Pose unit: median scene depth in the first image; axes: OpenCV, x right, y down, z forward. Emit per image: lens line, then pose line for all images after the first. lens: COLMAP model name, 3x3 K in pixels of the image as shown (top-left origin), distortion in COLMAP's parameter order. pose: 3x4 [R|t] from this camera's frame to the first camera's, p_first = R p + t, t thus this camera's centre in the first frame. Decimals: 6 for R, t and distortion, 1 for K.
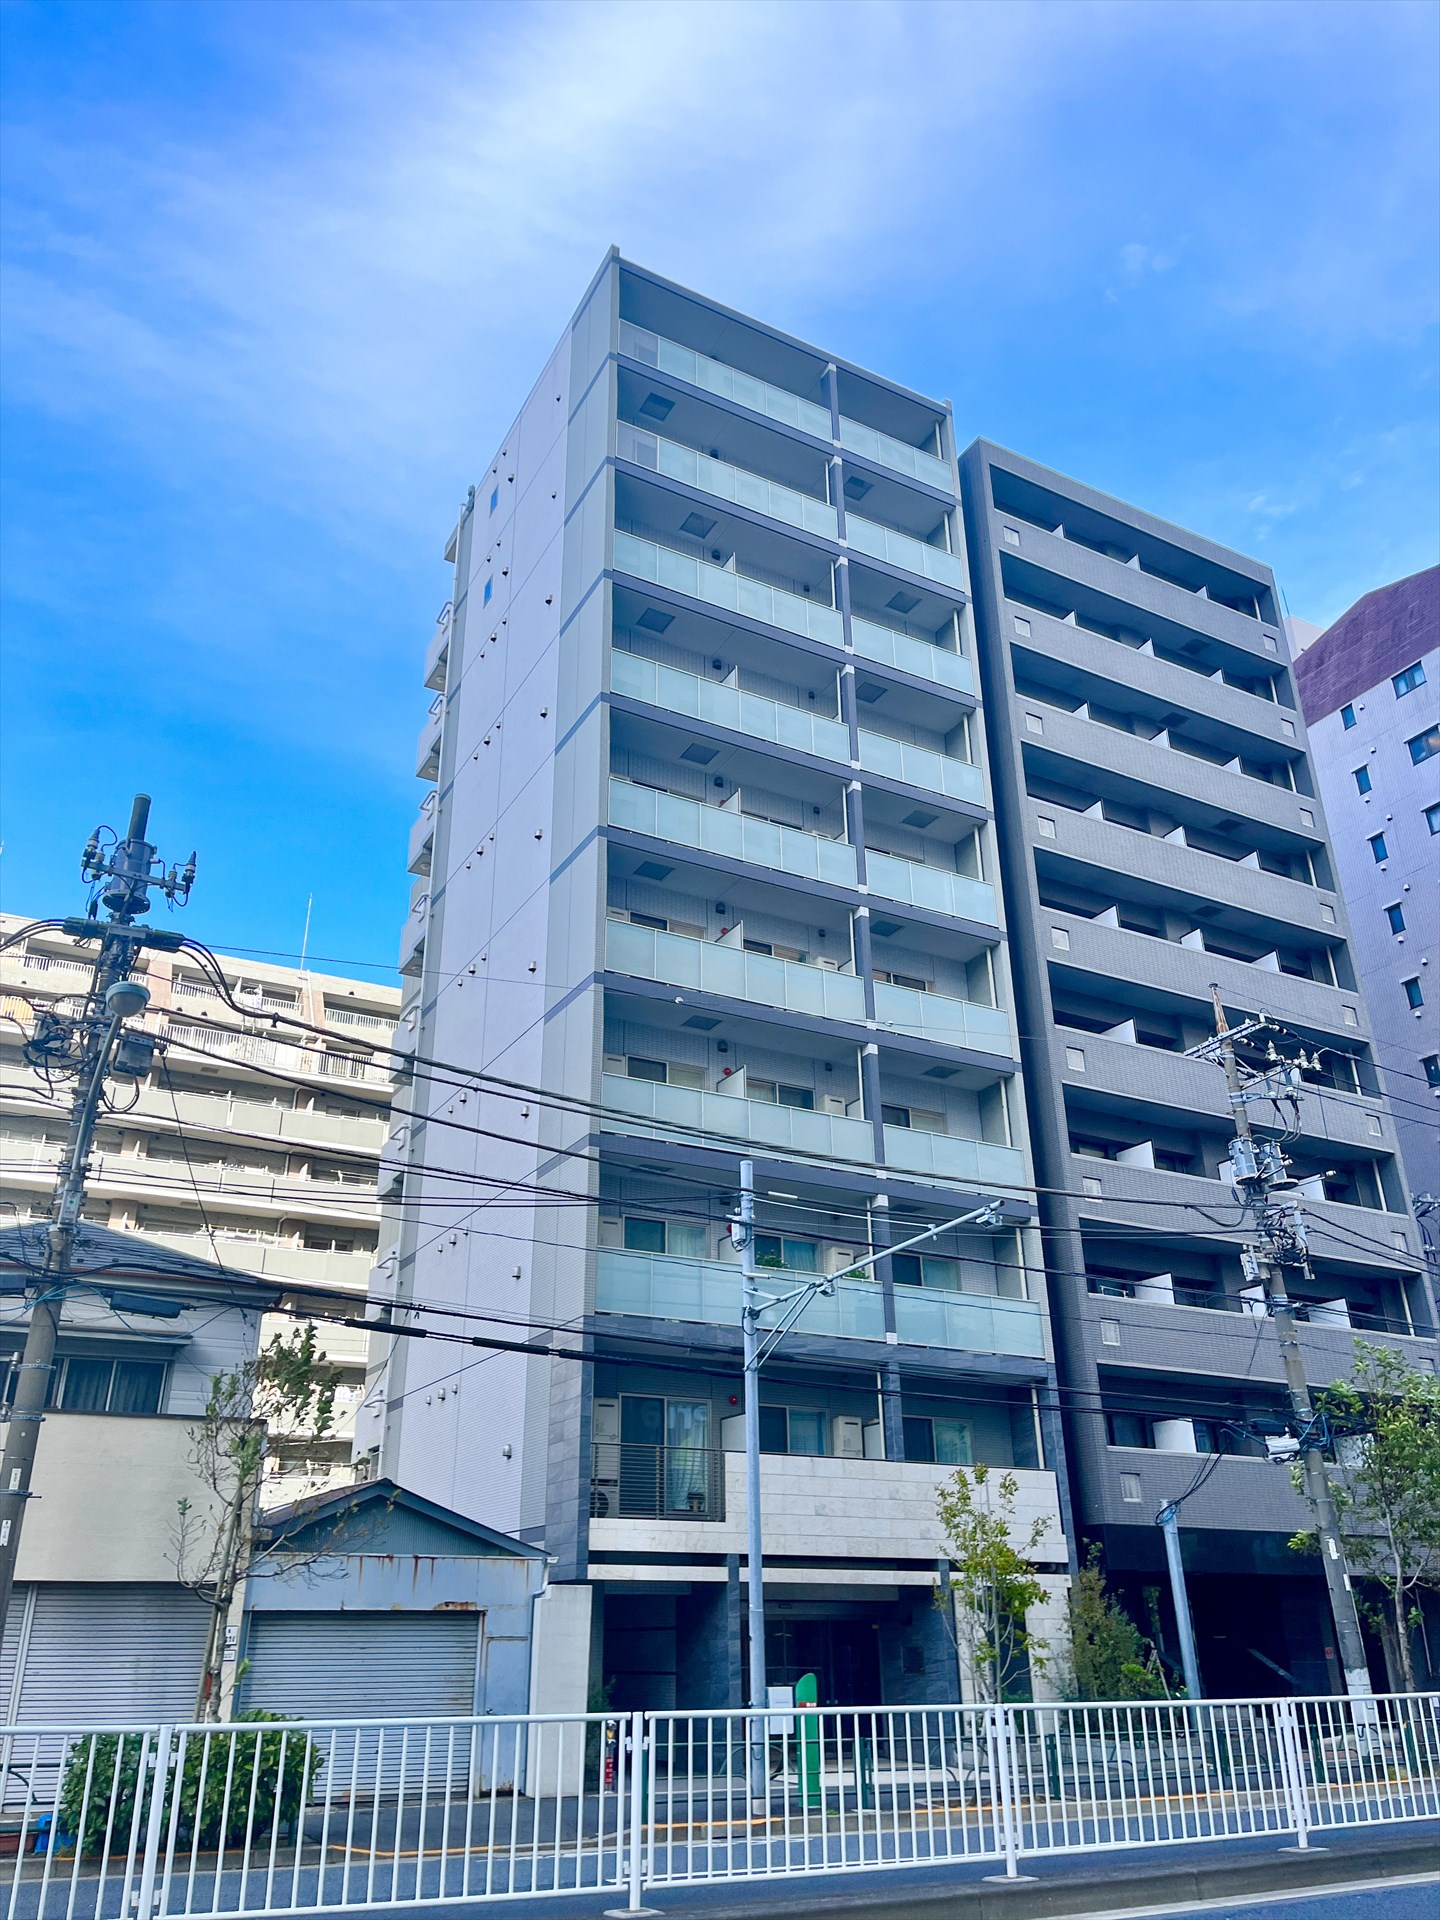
lens RADIAL K [[1442.5, 0, 720.0], [0, 1442.5, 960.0], [0, 0, 1]] dist [-0.001621, 0.001524]
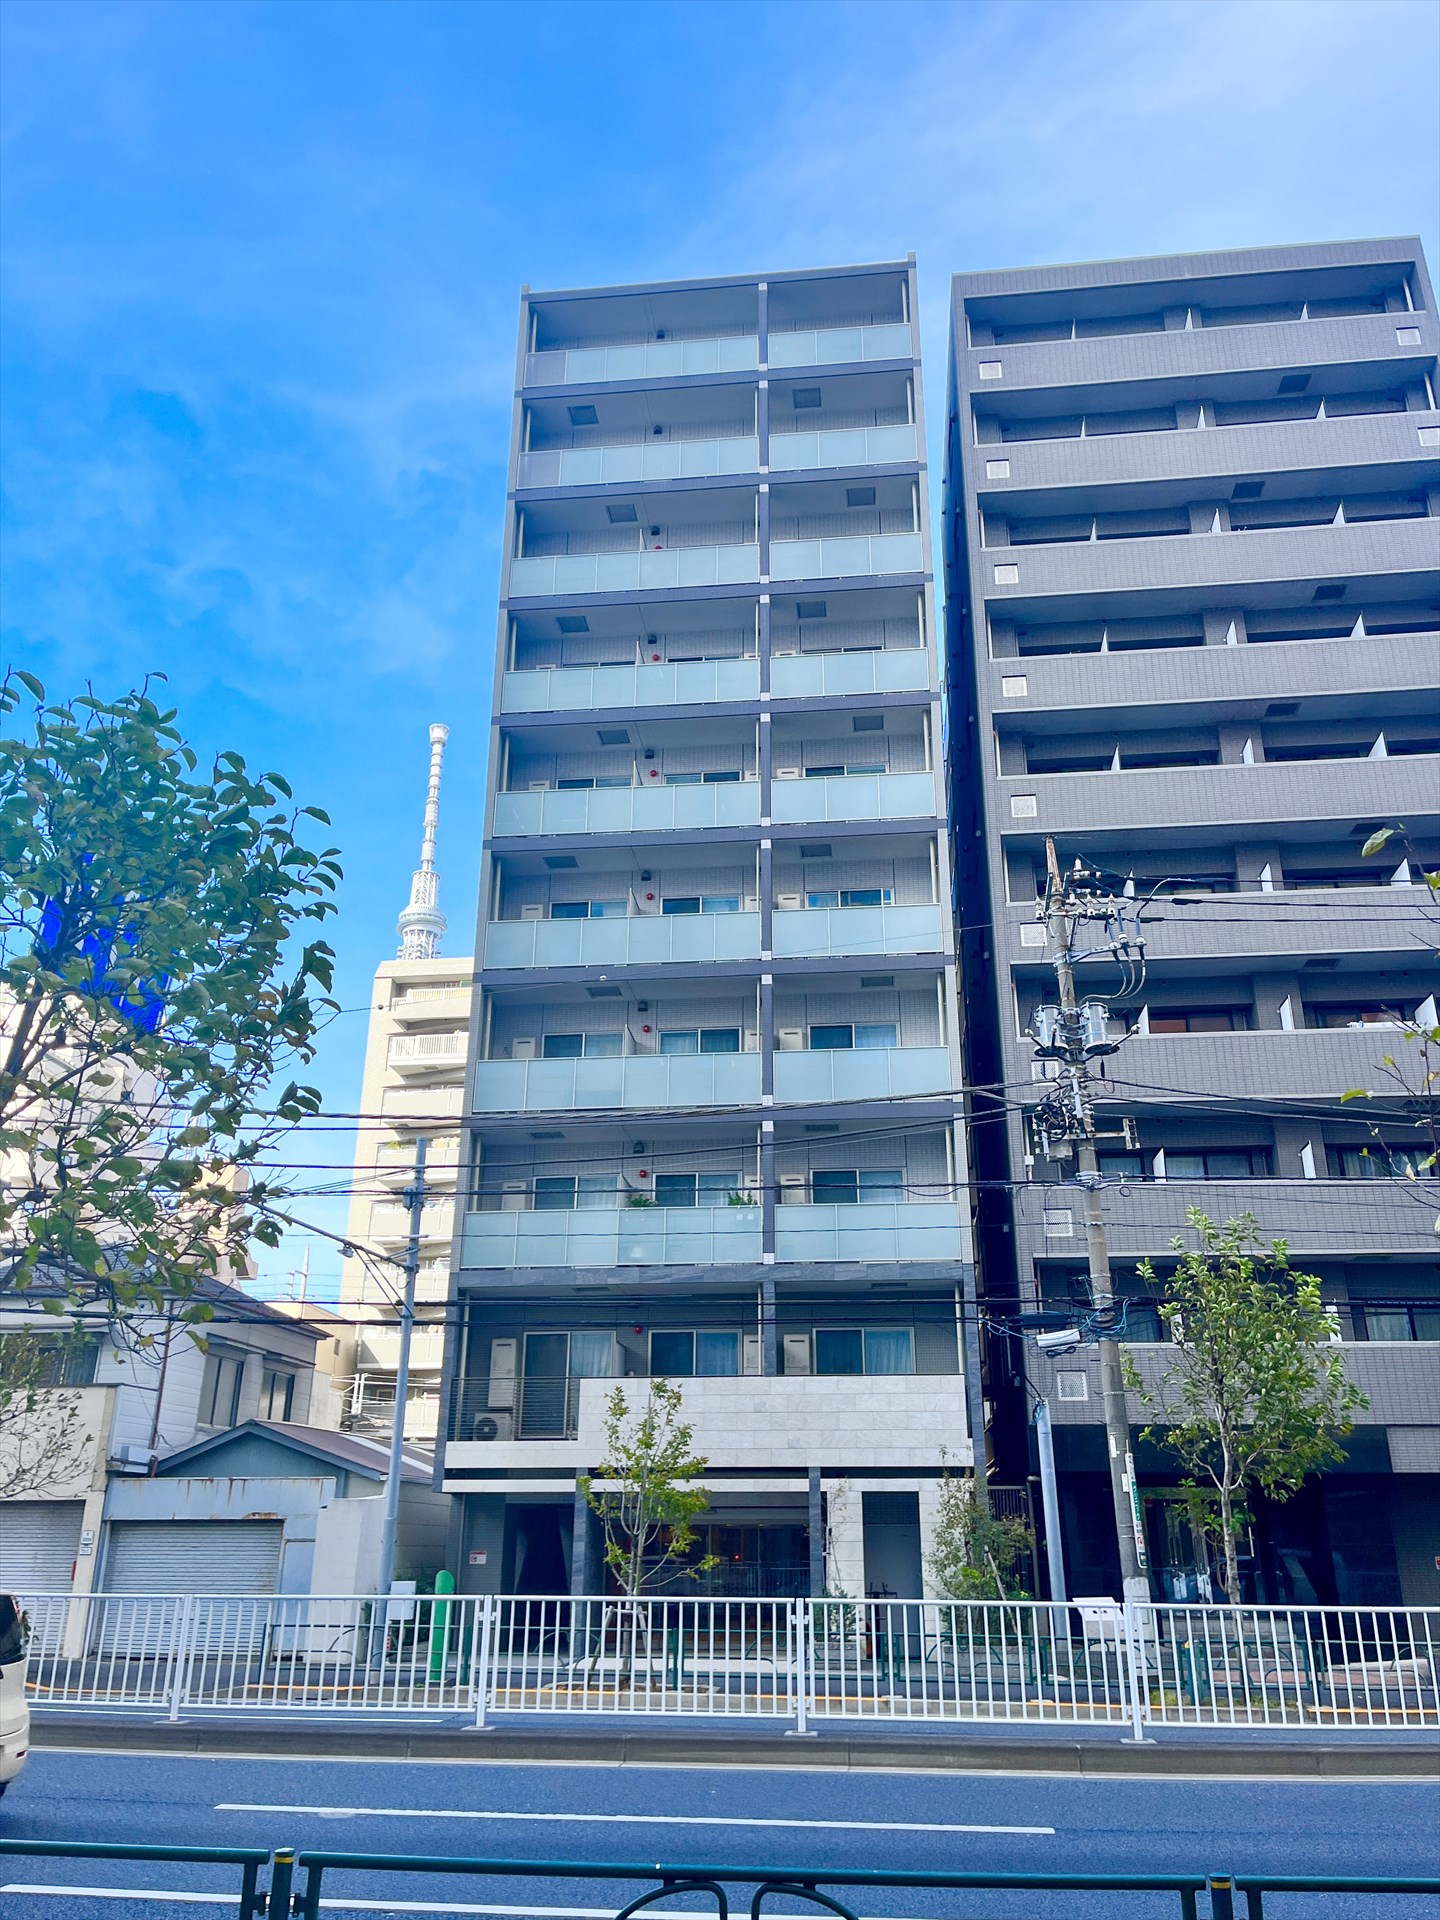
lens RADIAL K [[1447.3, 0, 758.1], [0, 1447.3, 983.5], [0, 0, 1]] dist [0.016332, 0.003797]
pose [[0.820575, -0.204785, -0.533591, 0.734053], [0.237135, 0.971443, -0.008151, 0.082152], [0.520023, -0.119844, 0.845703, 0.153825]]
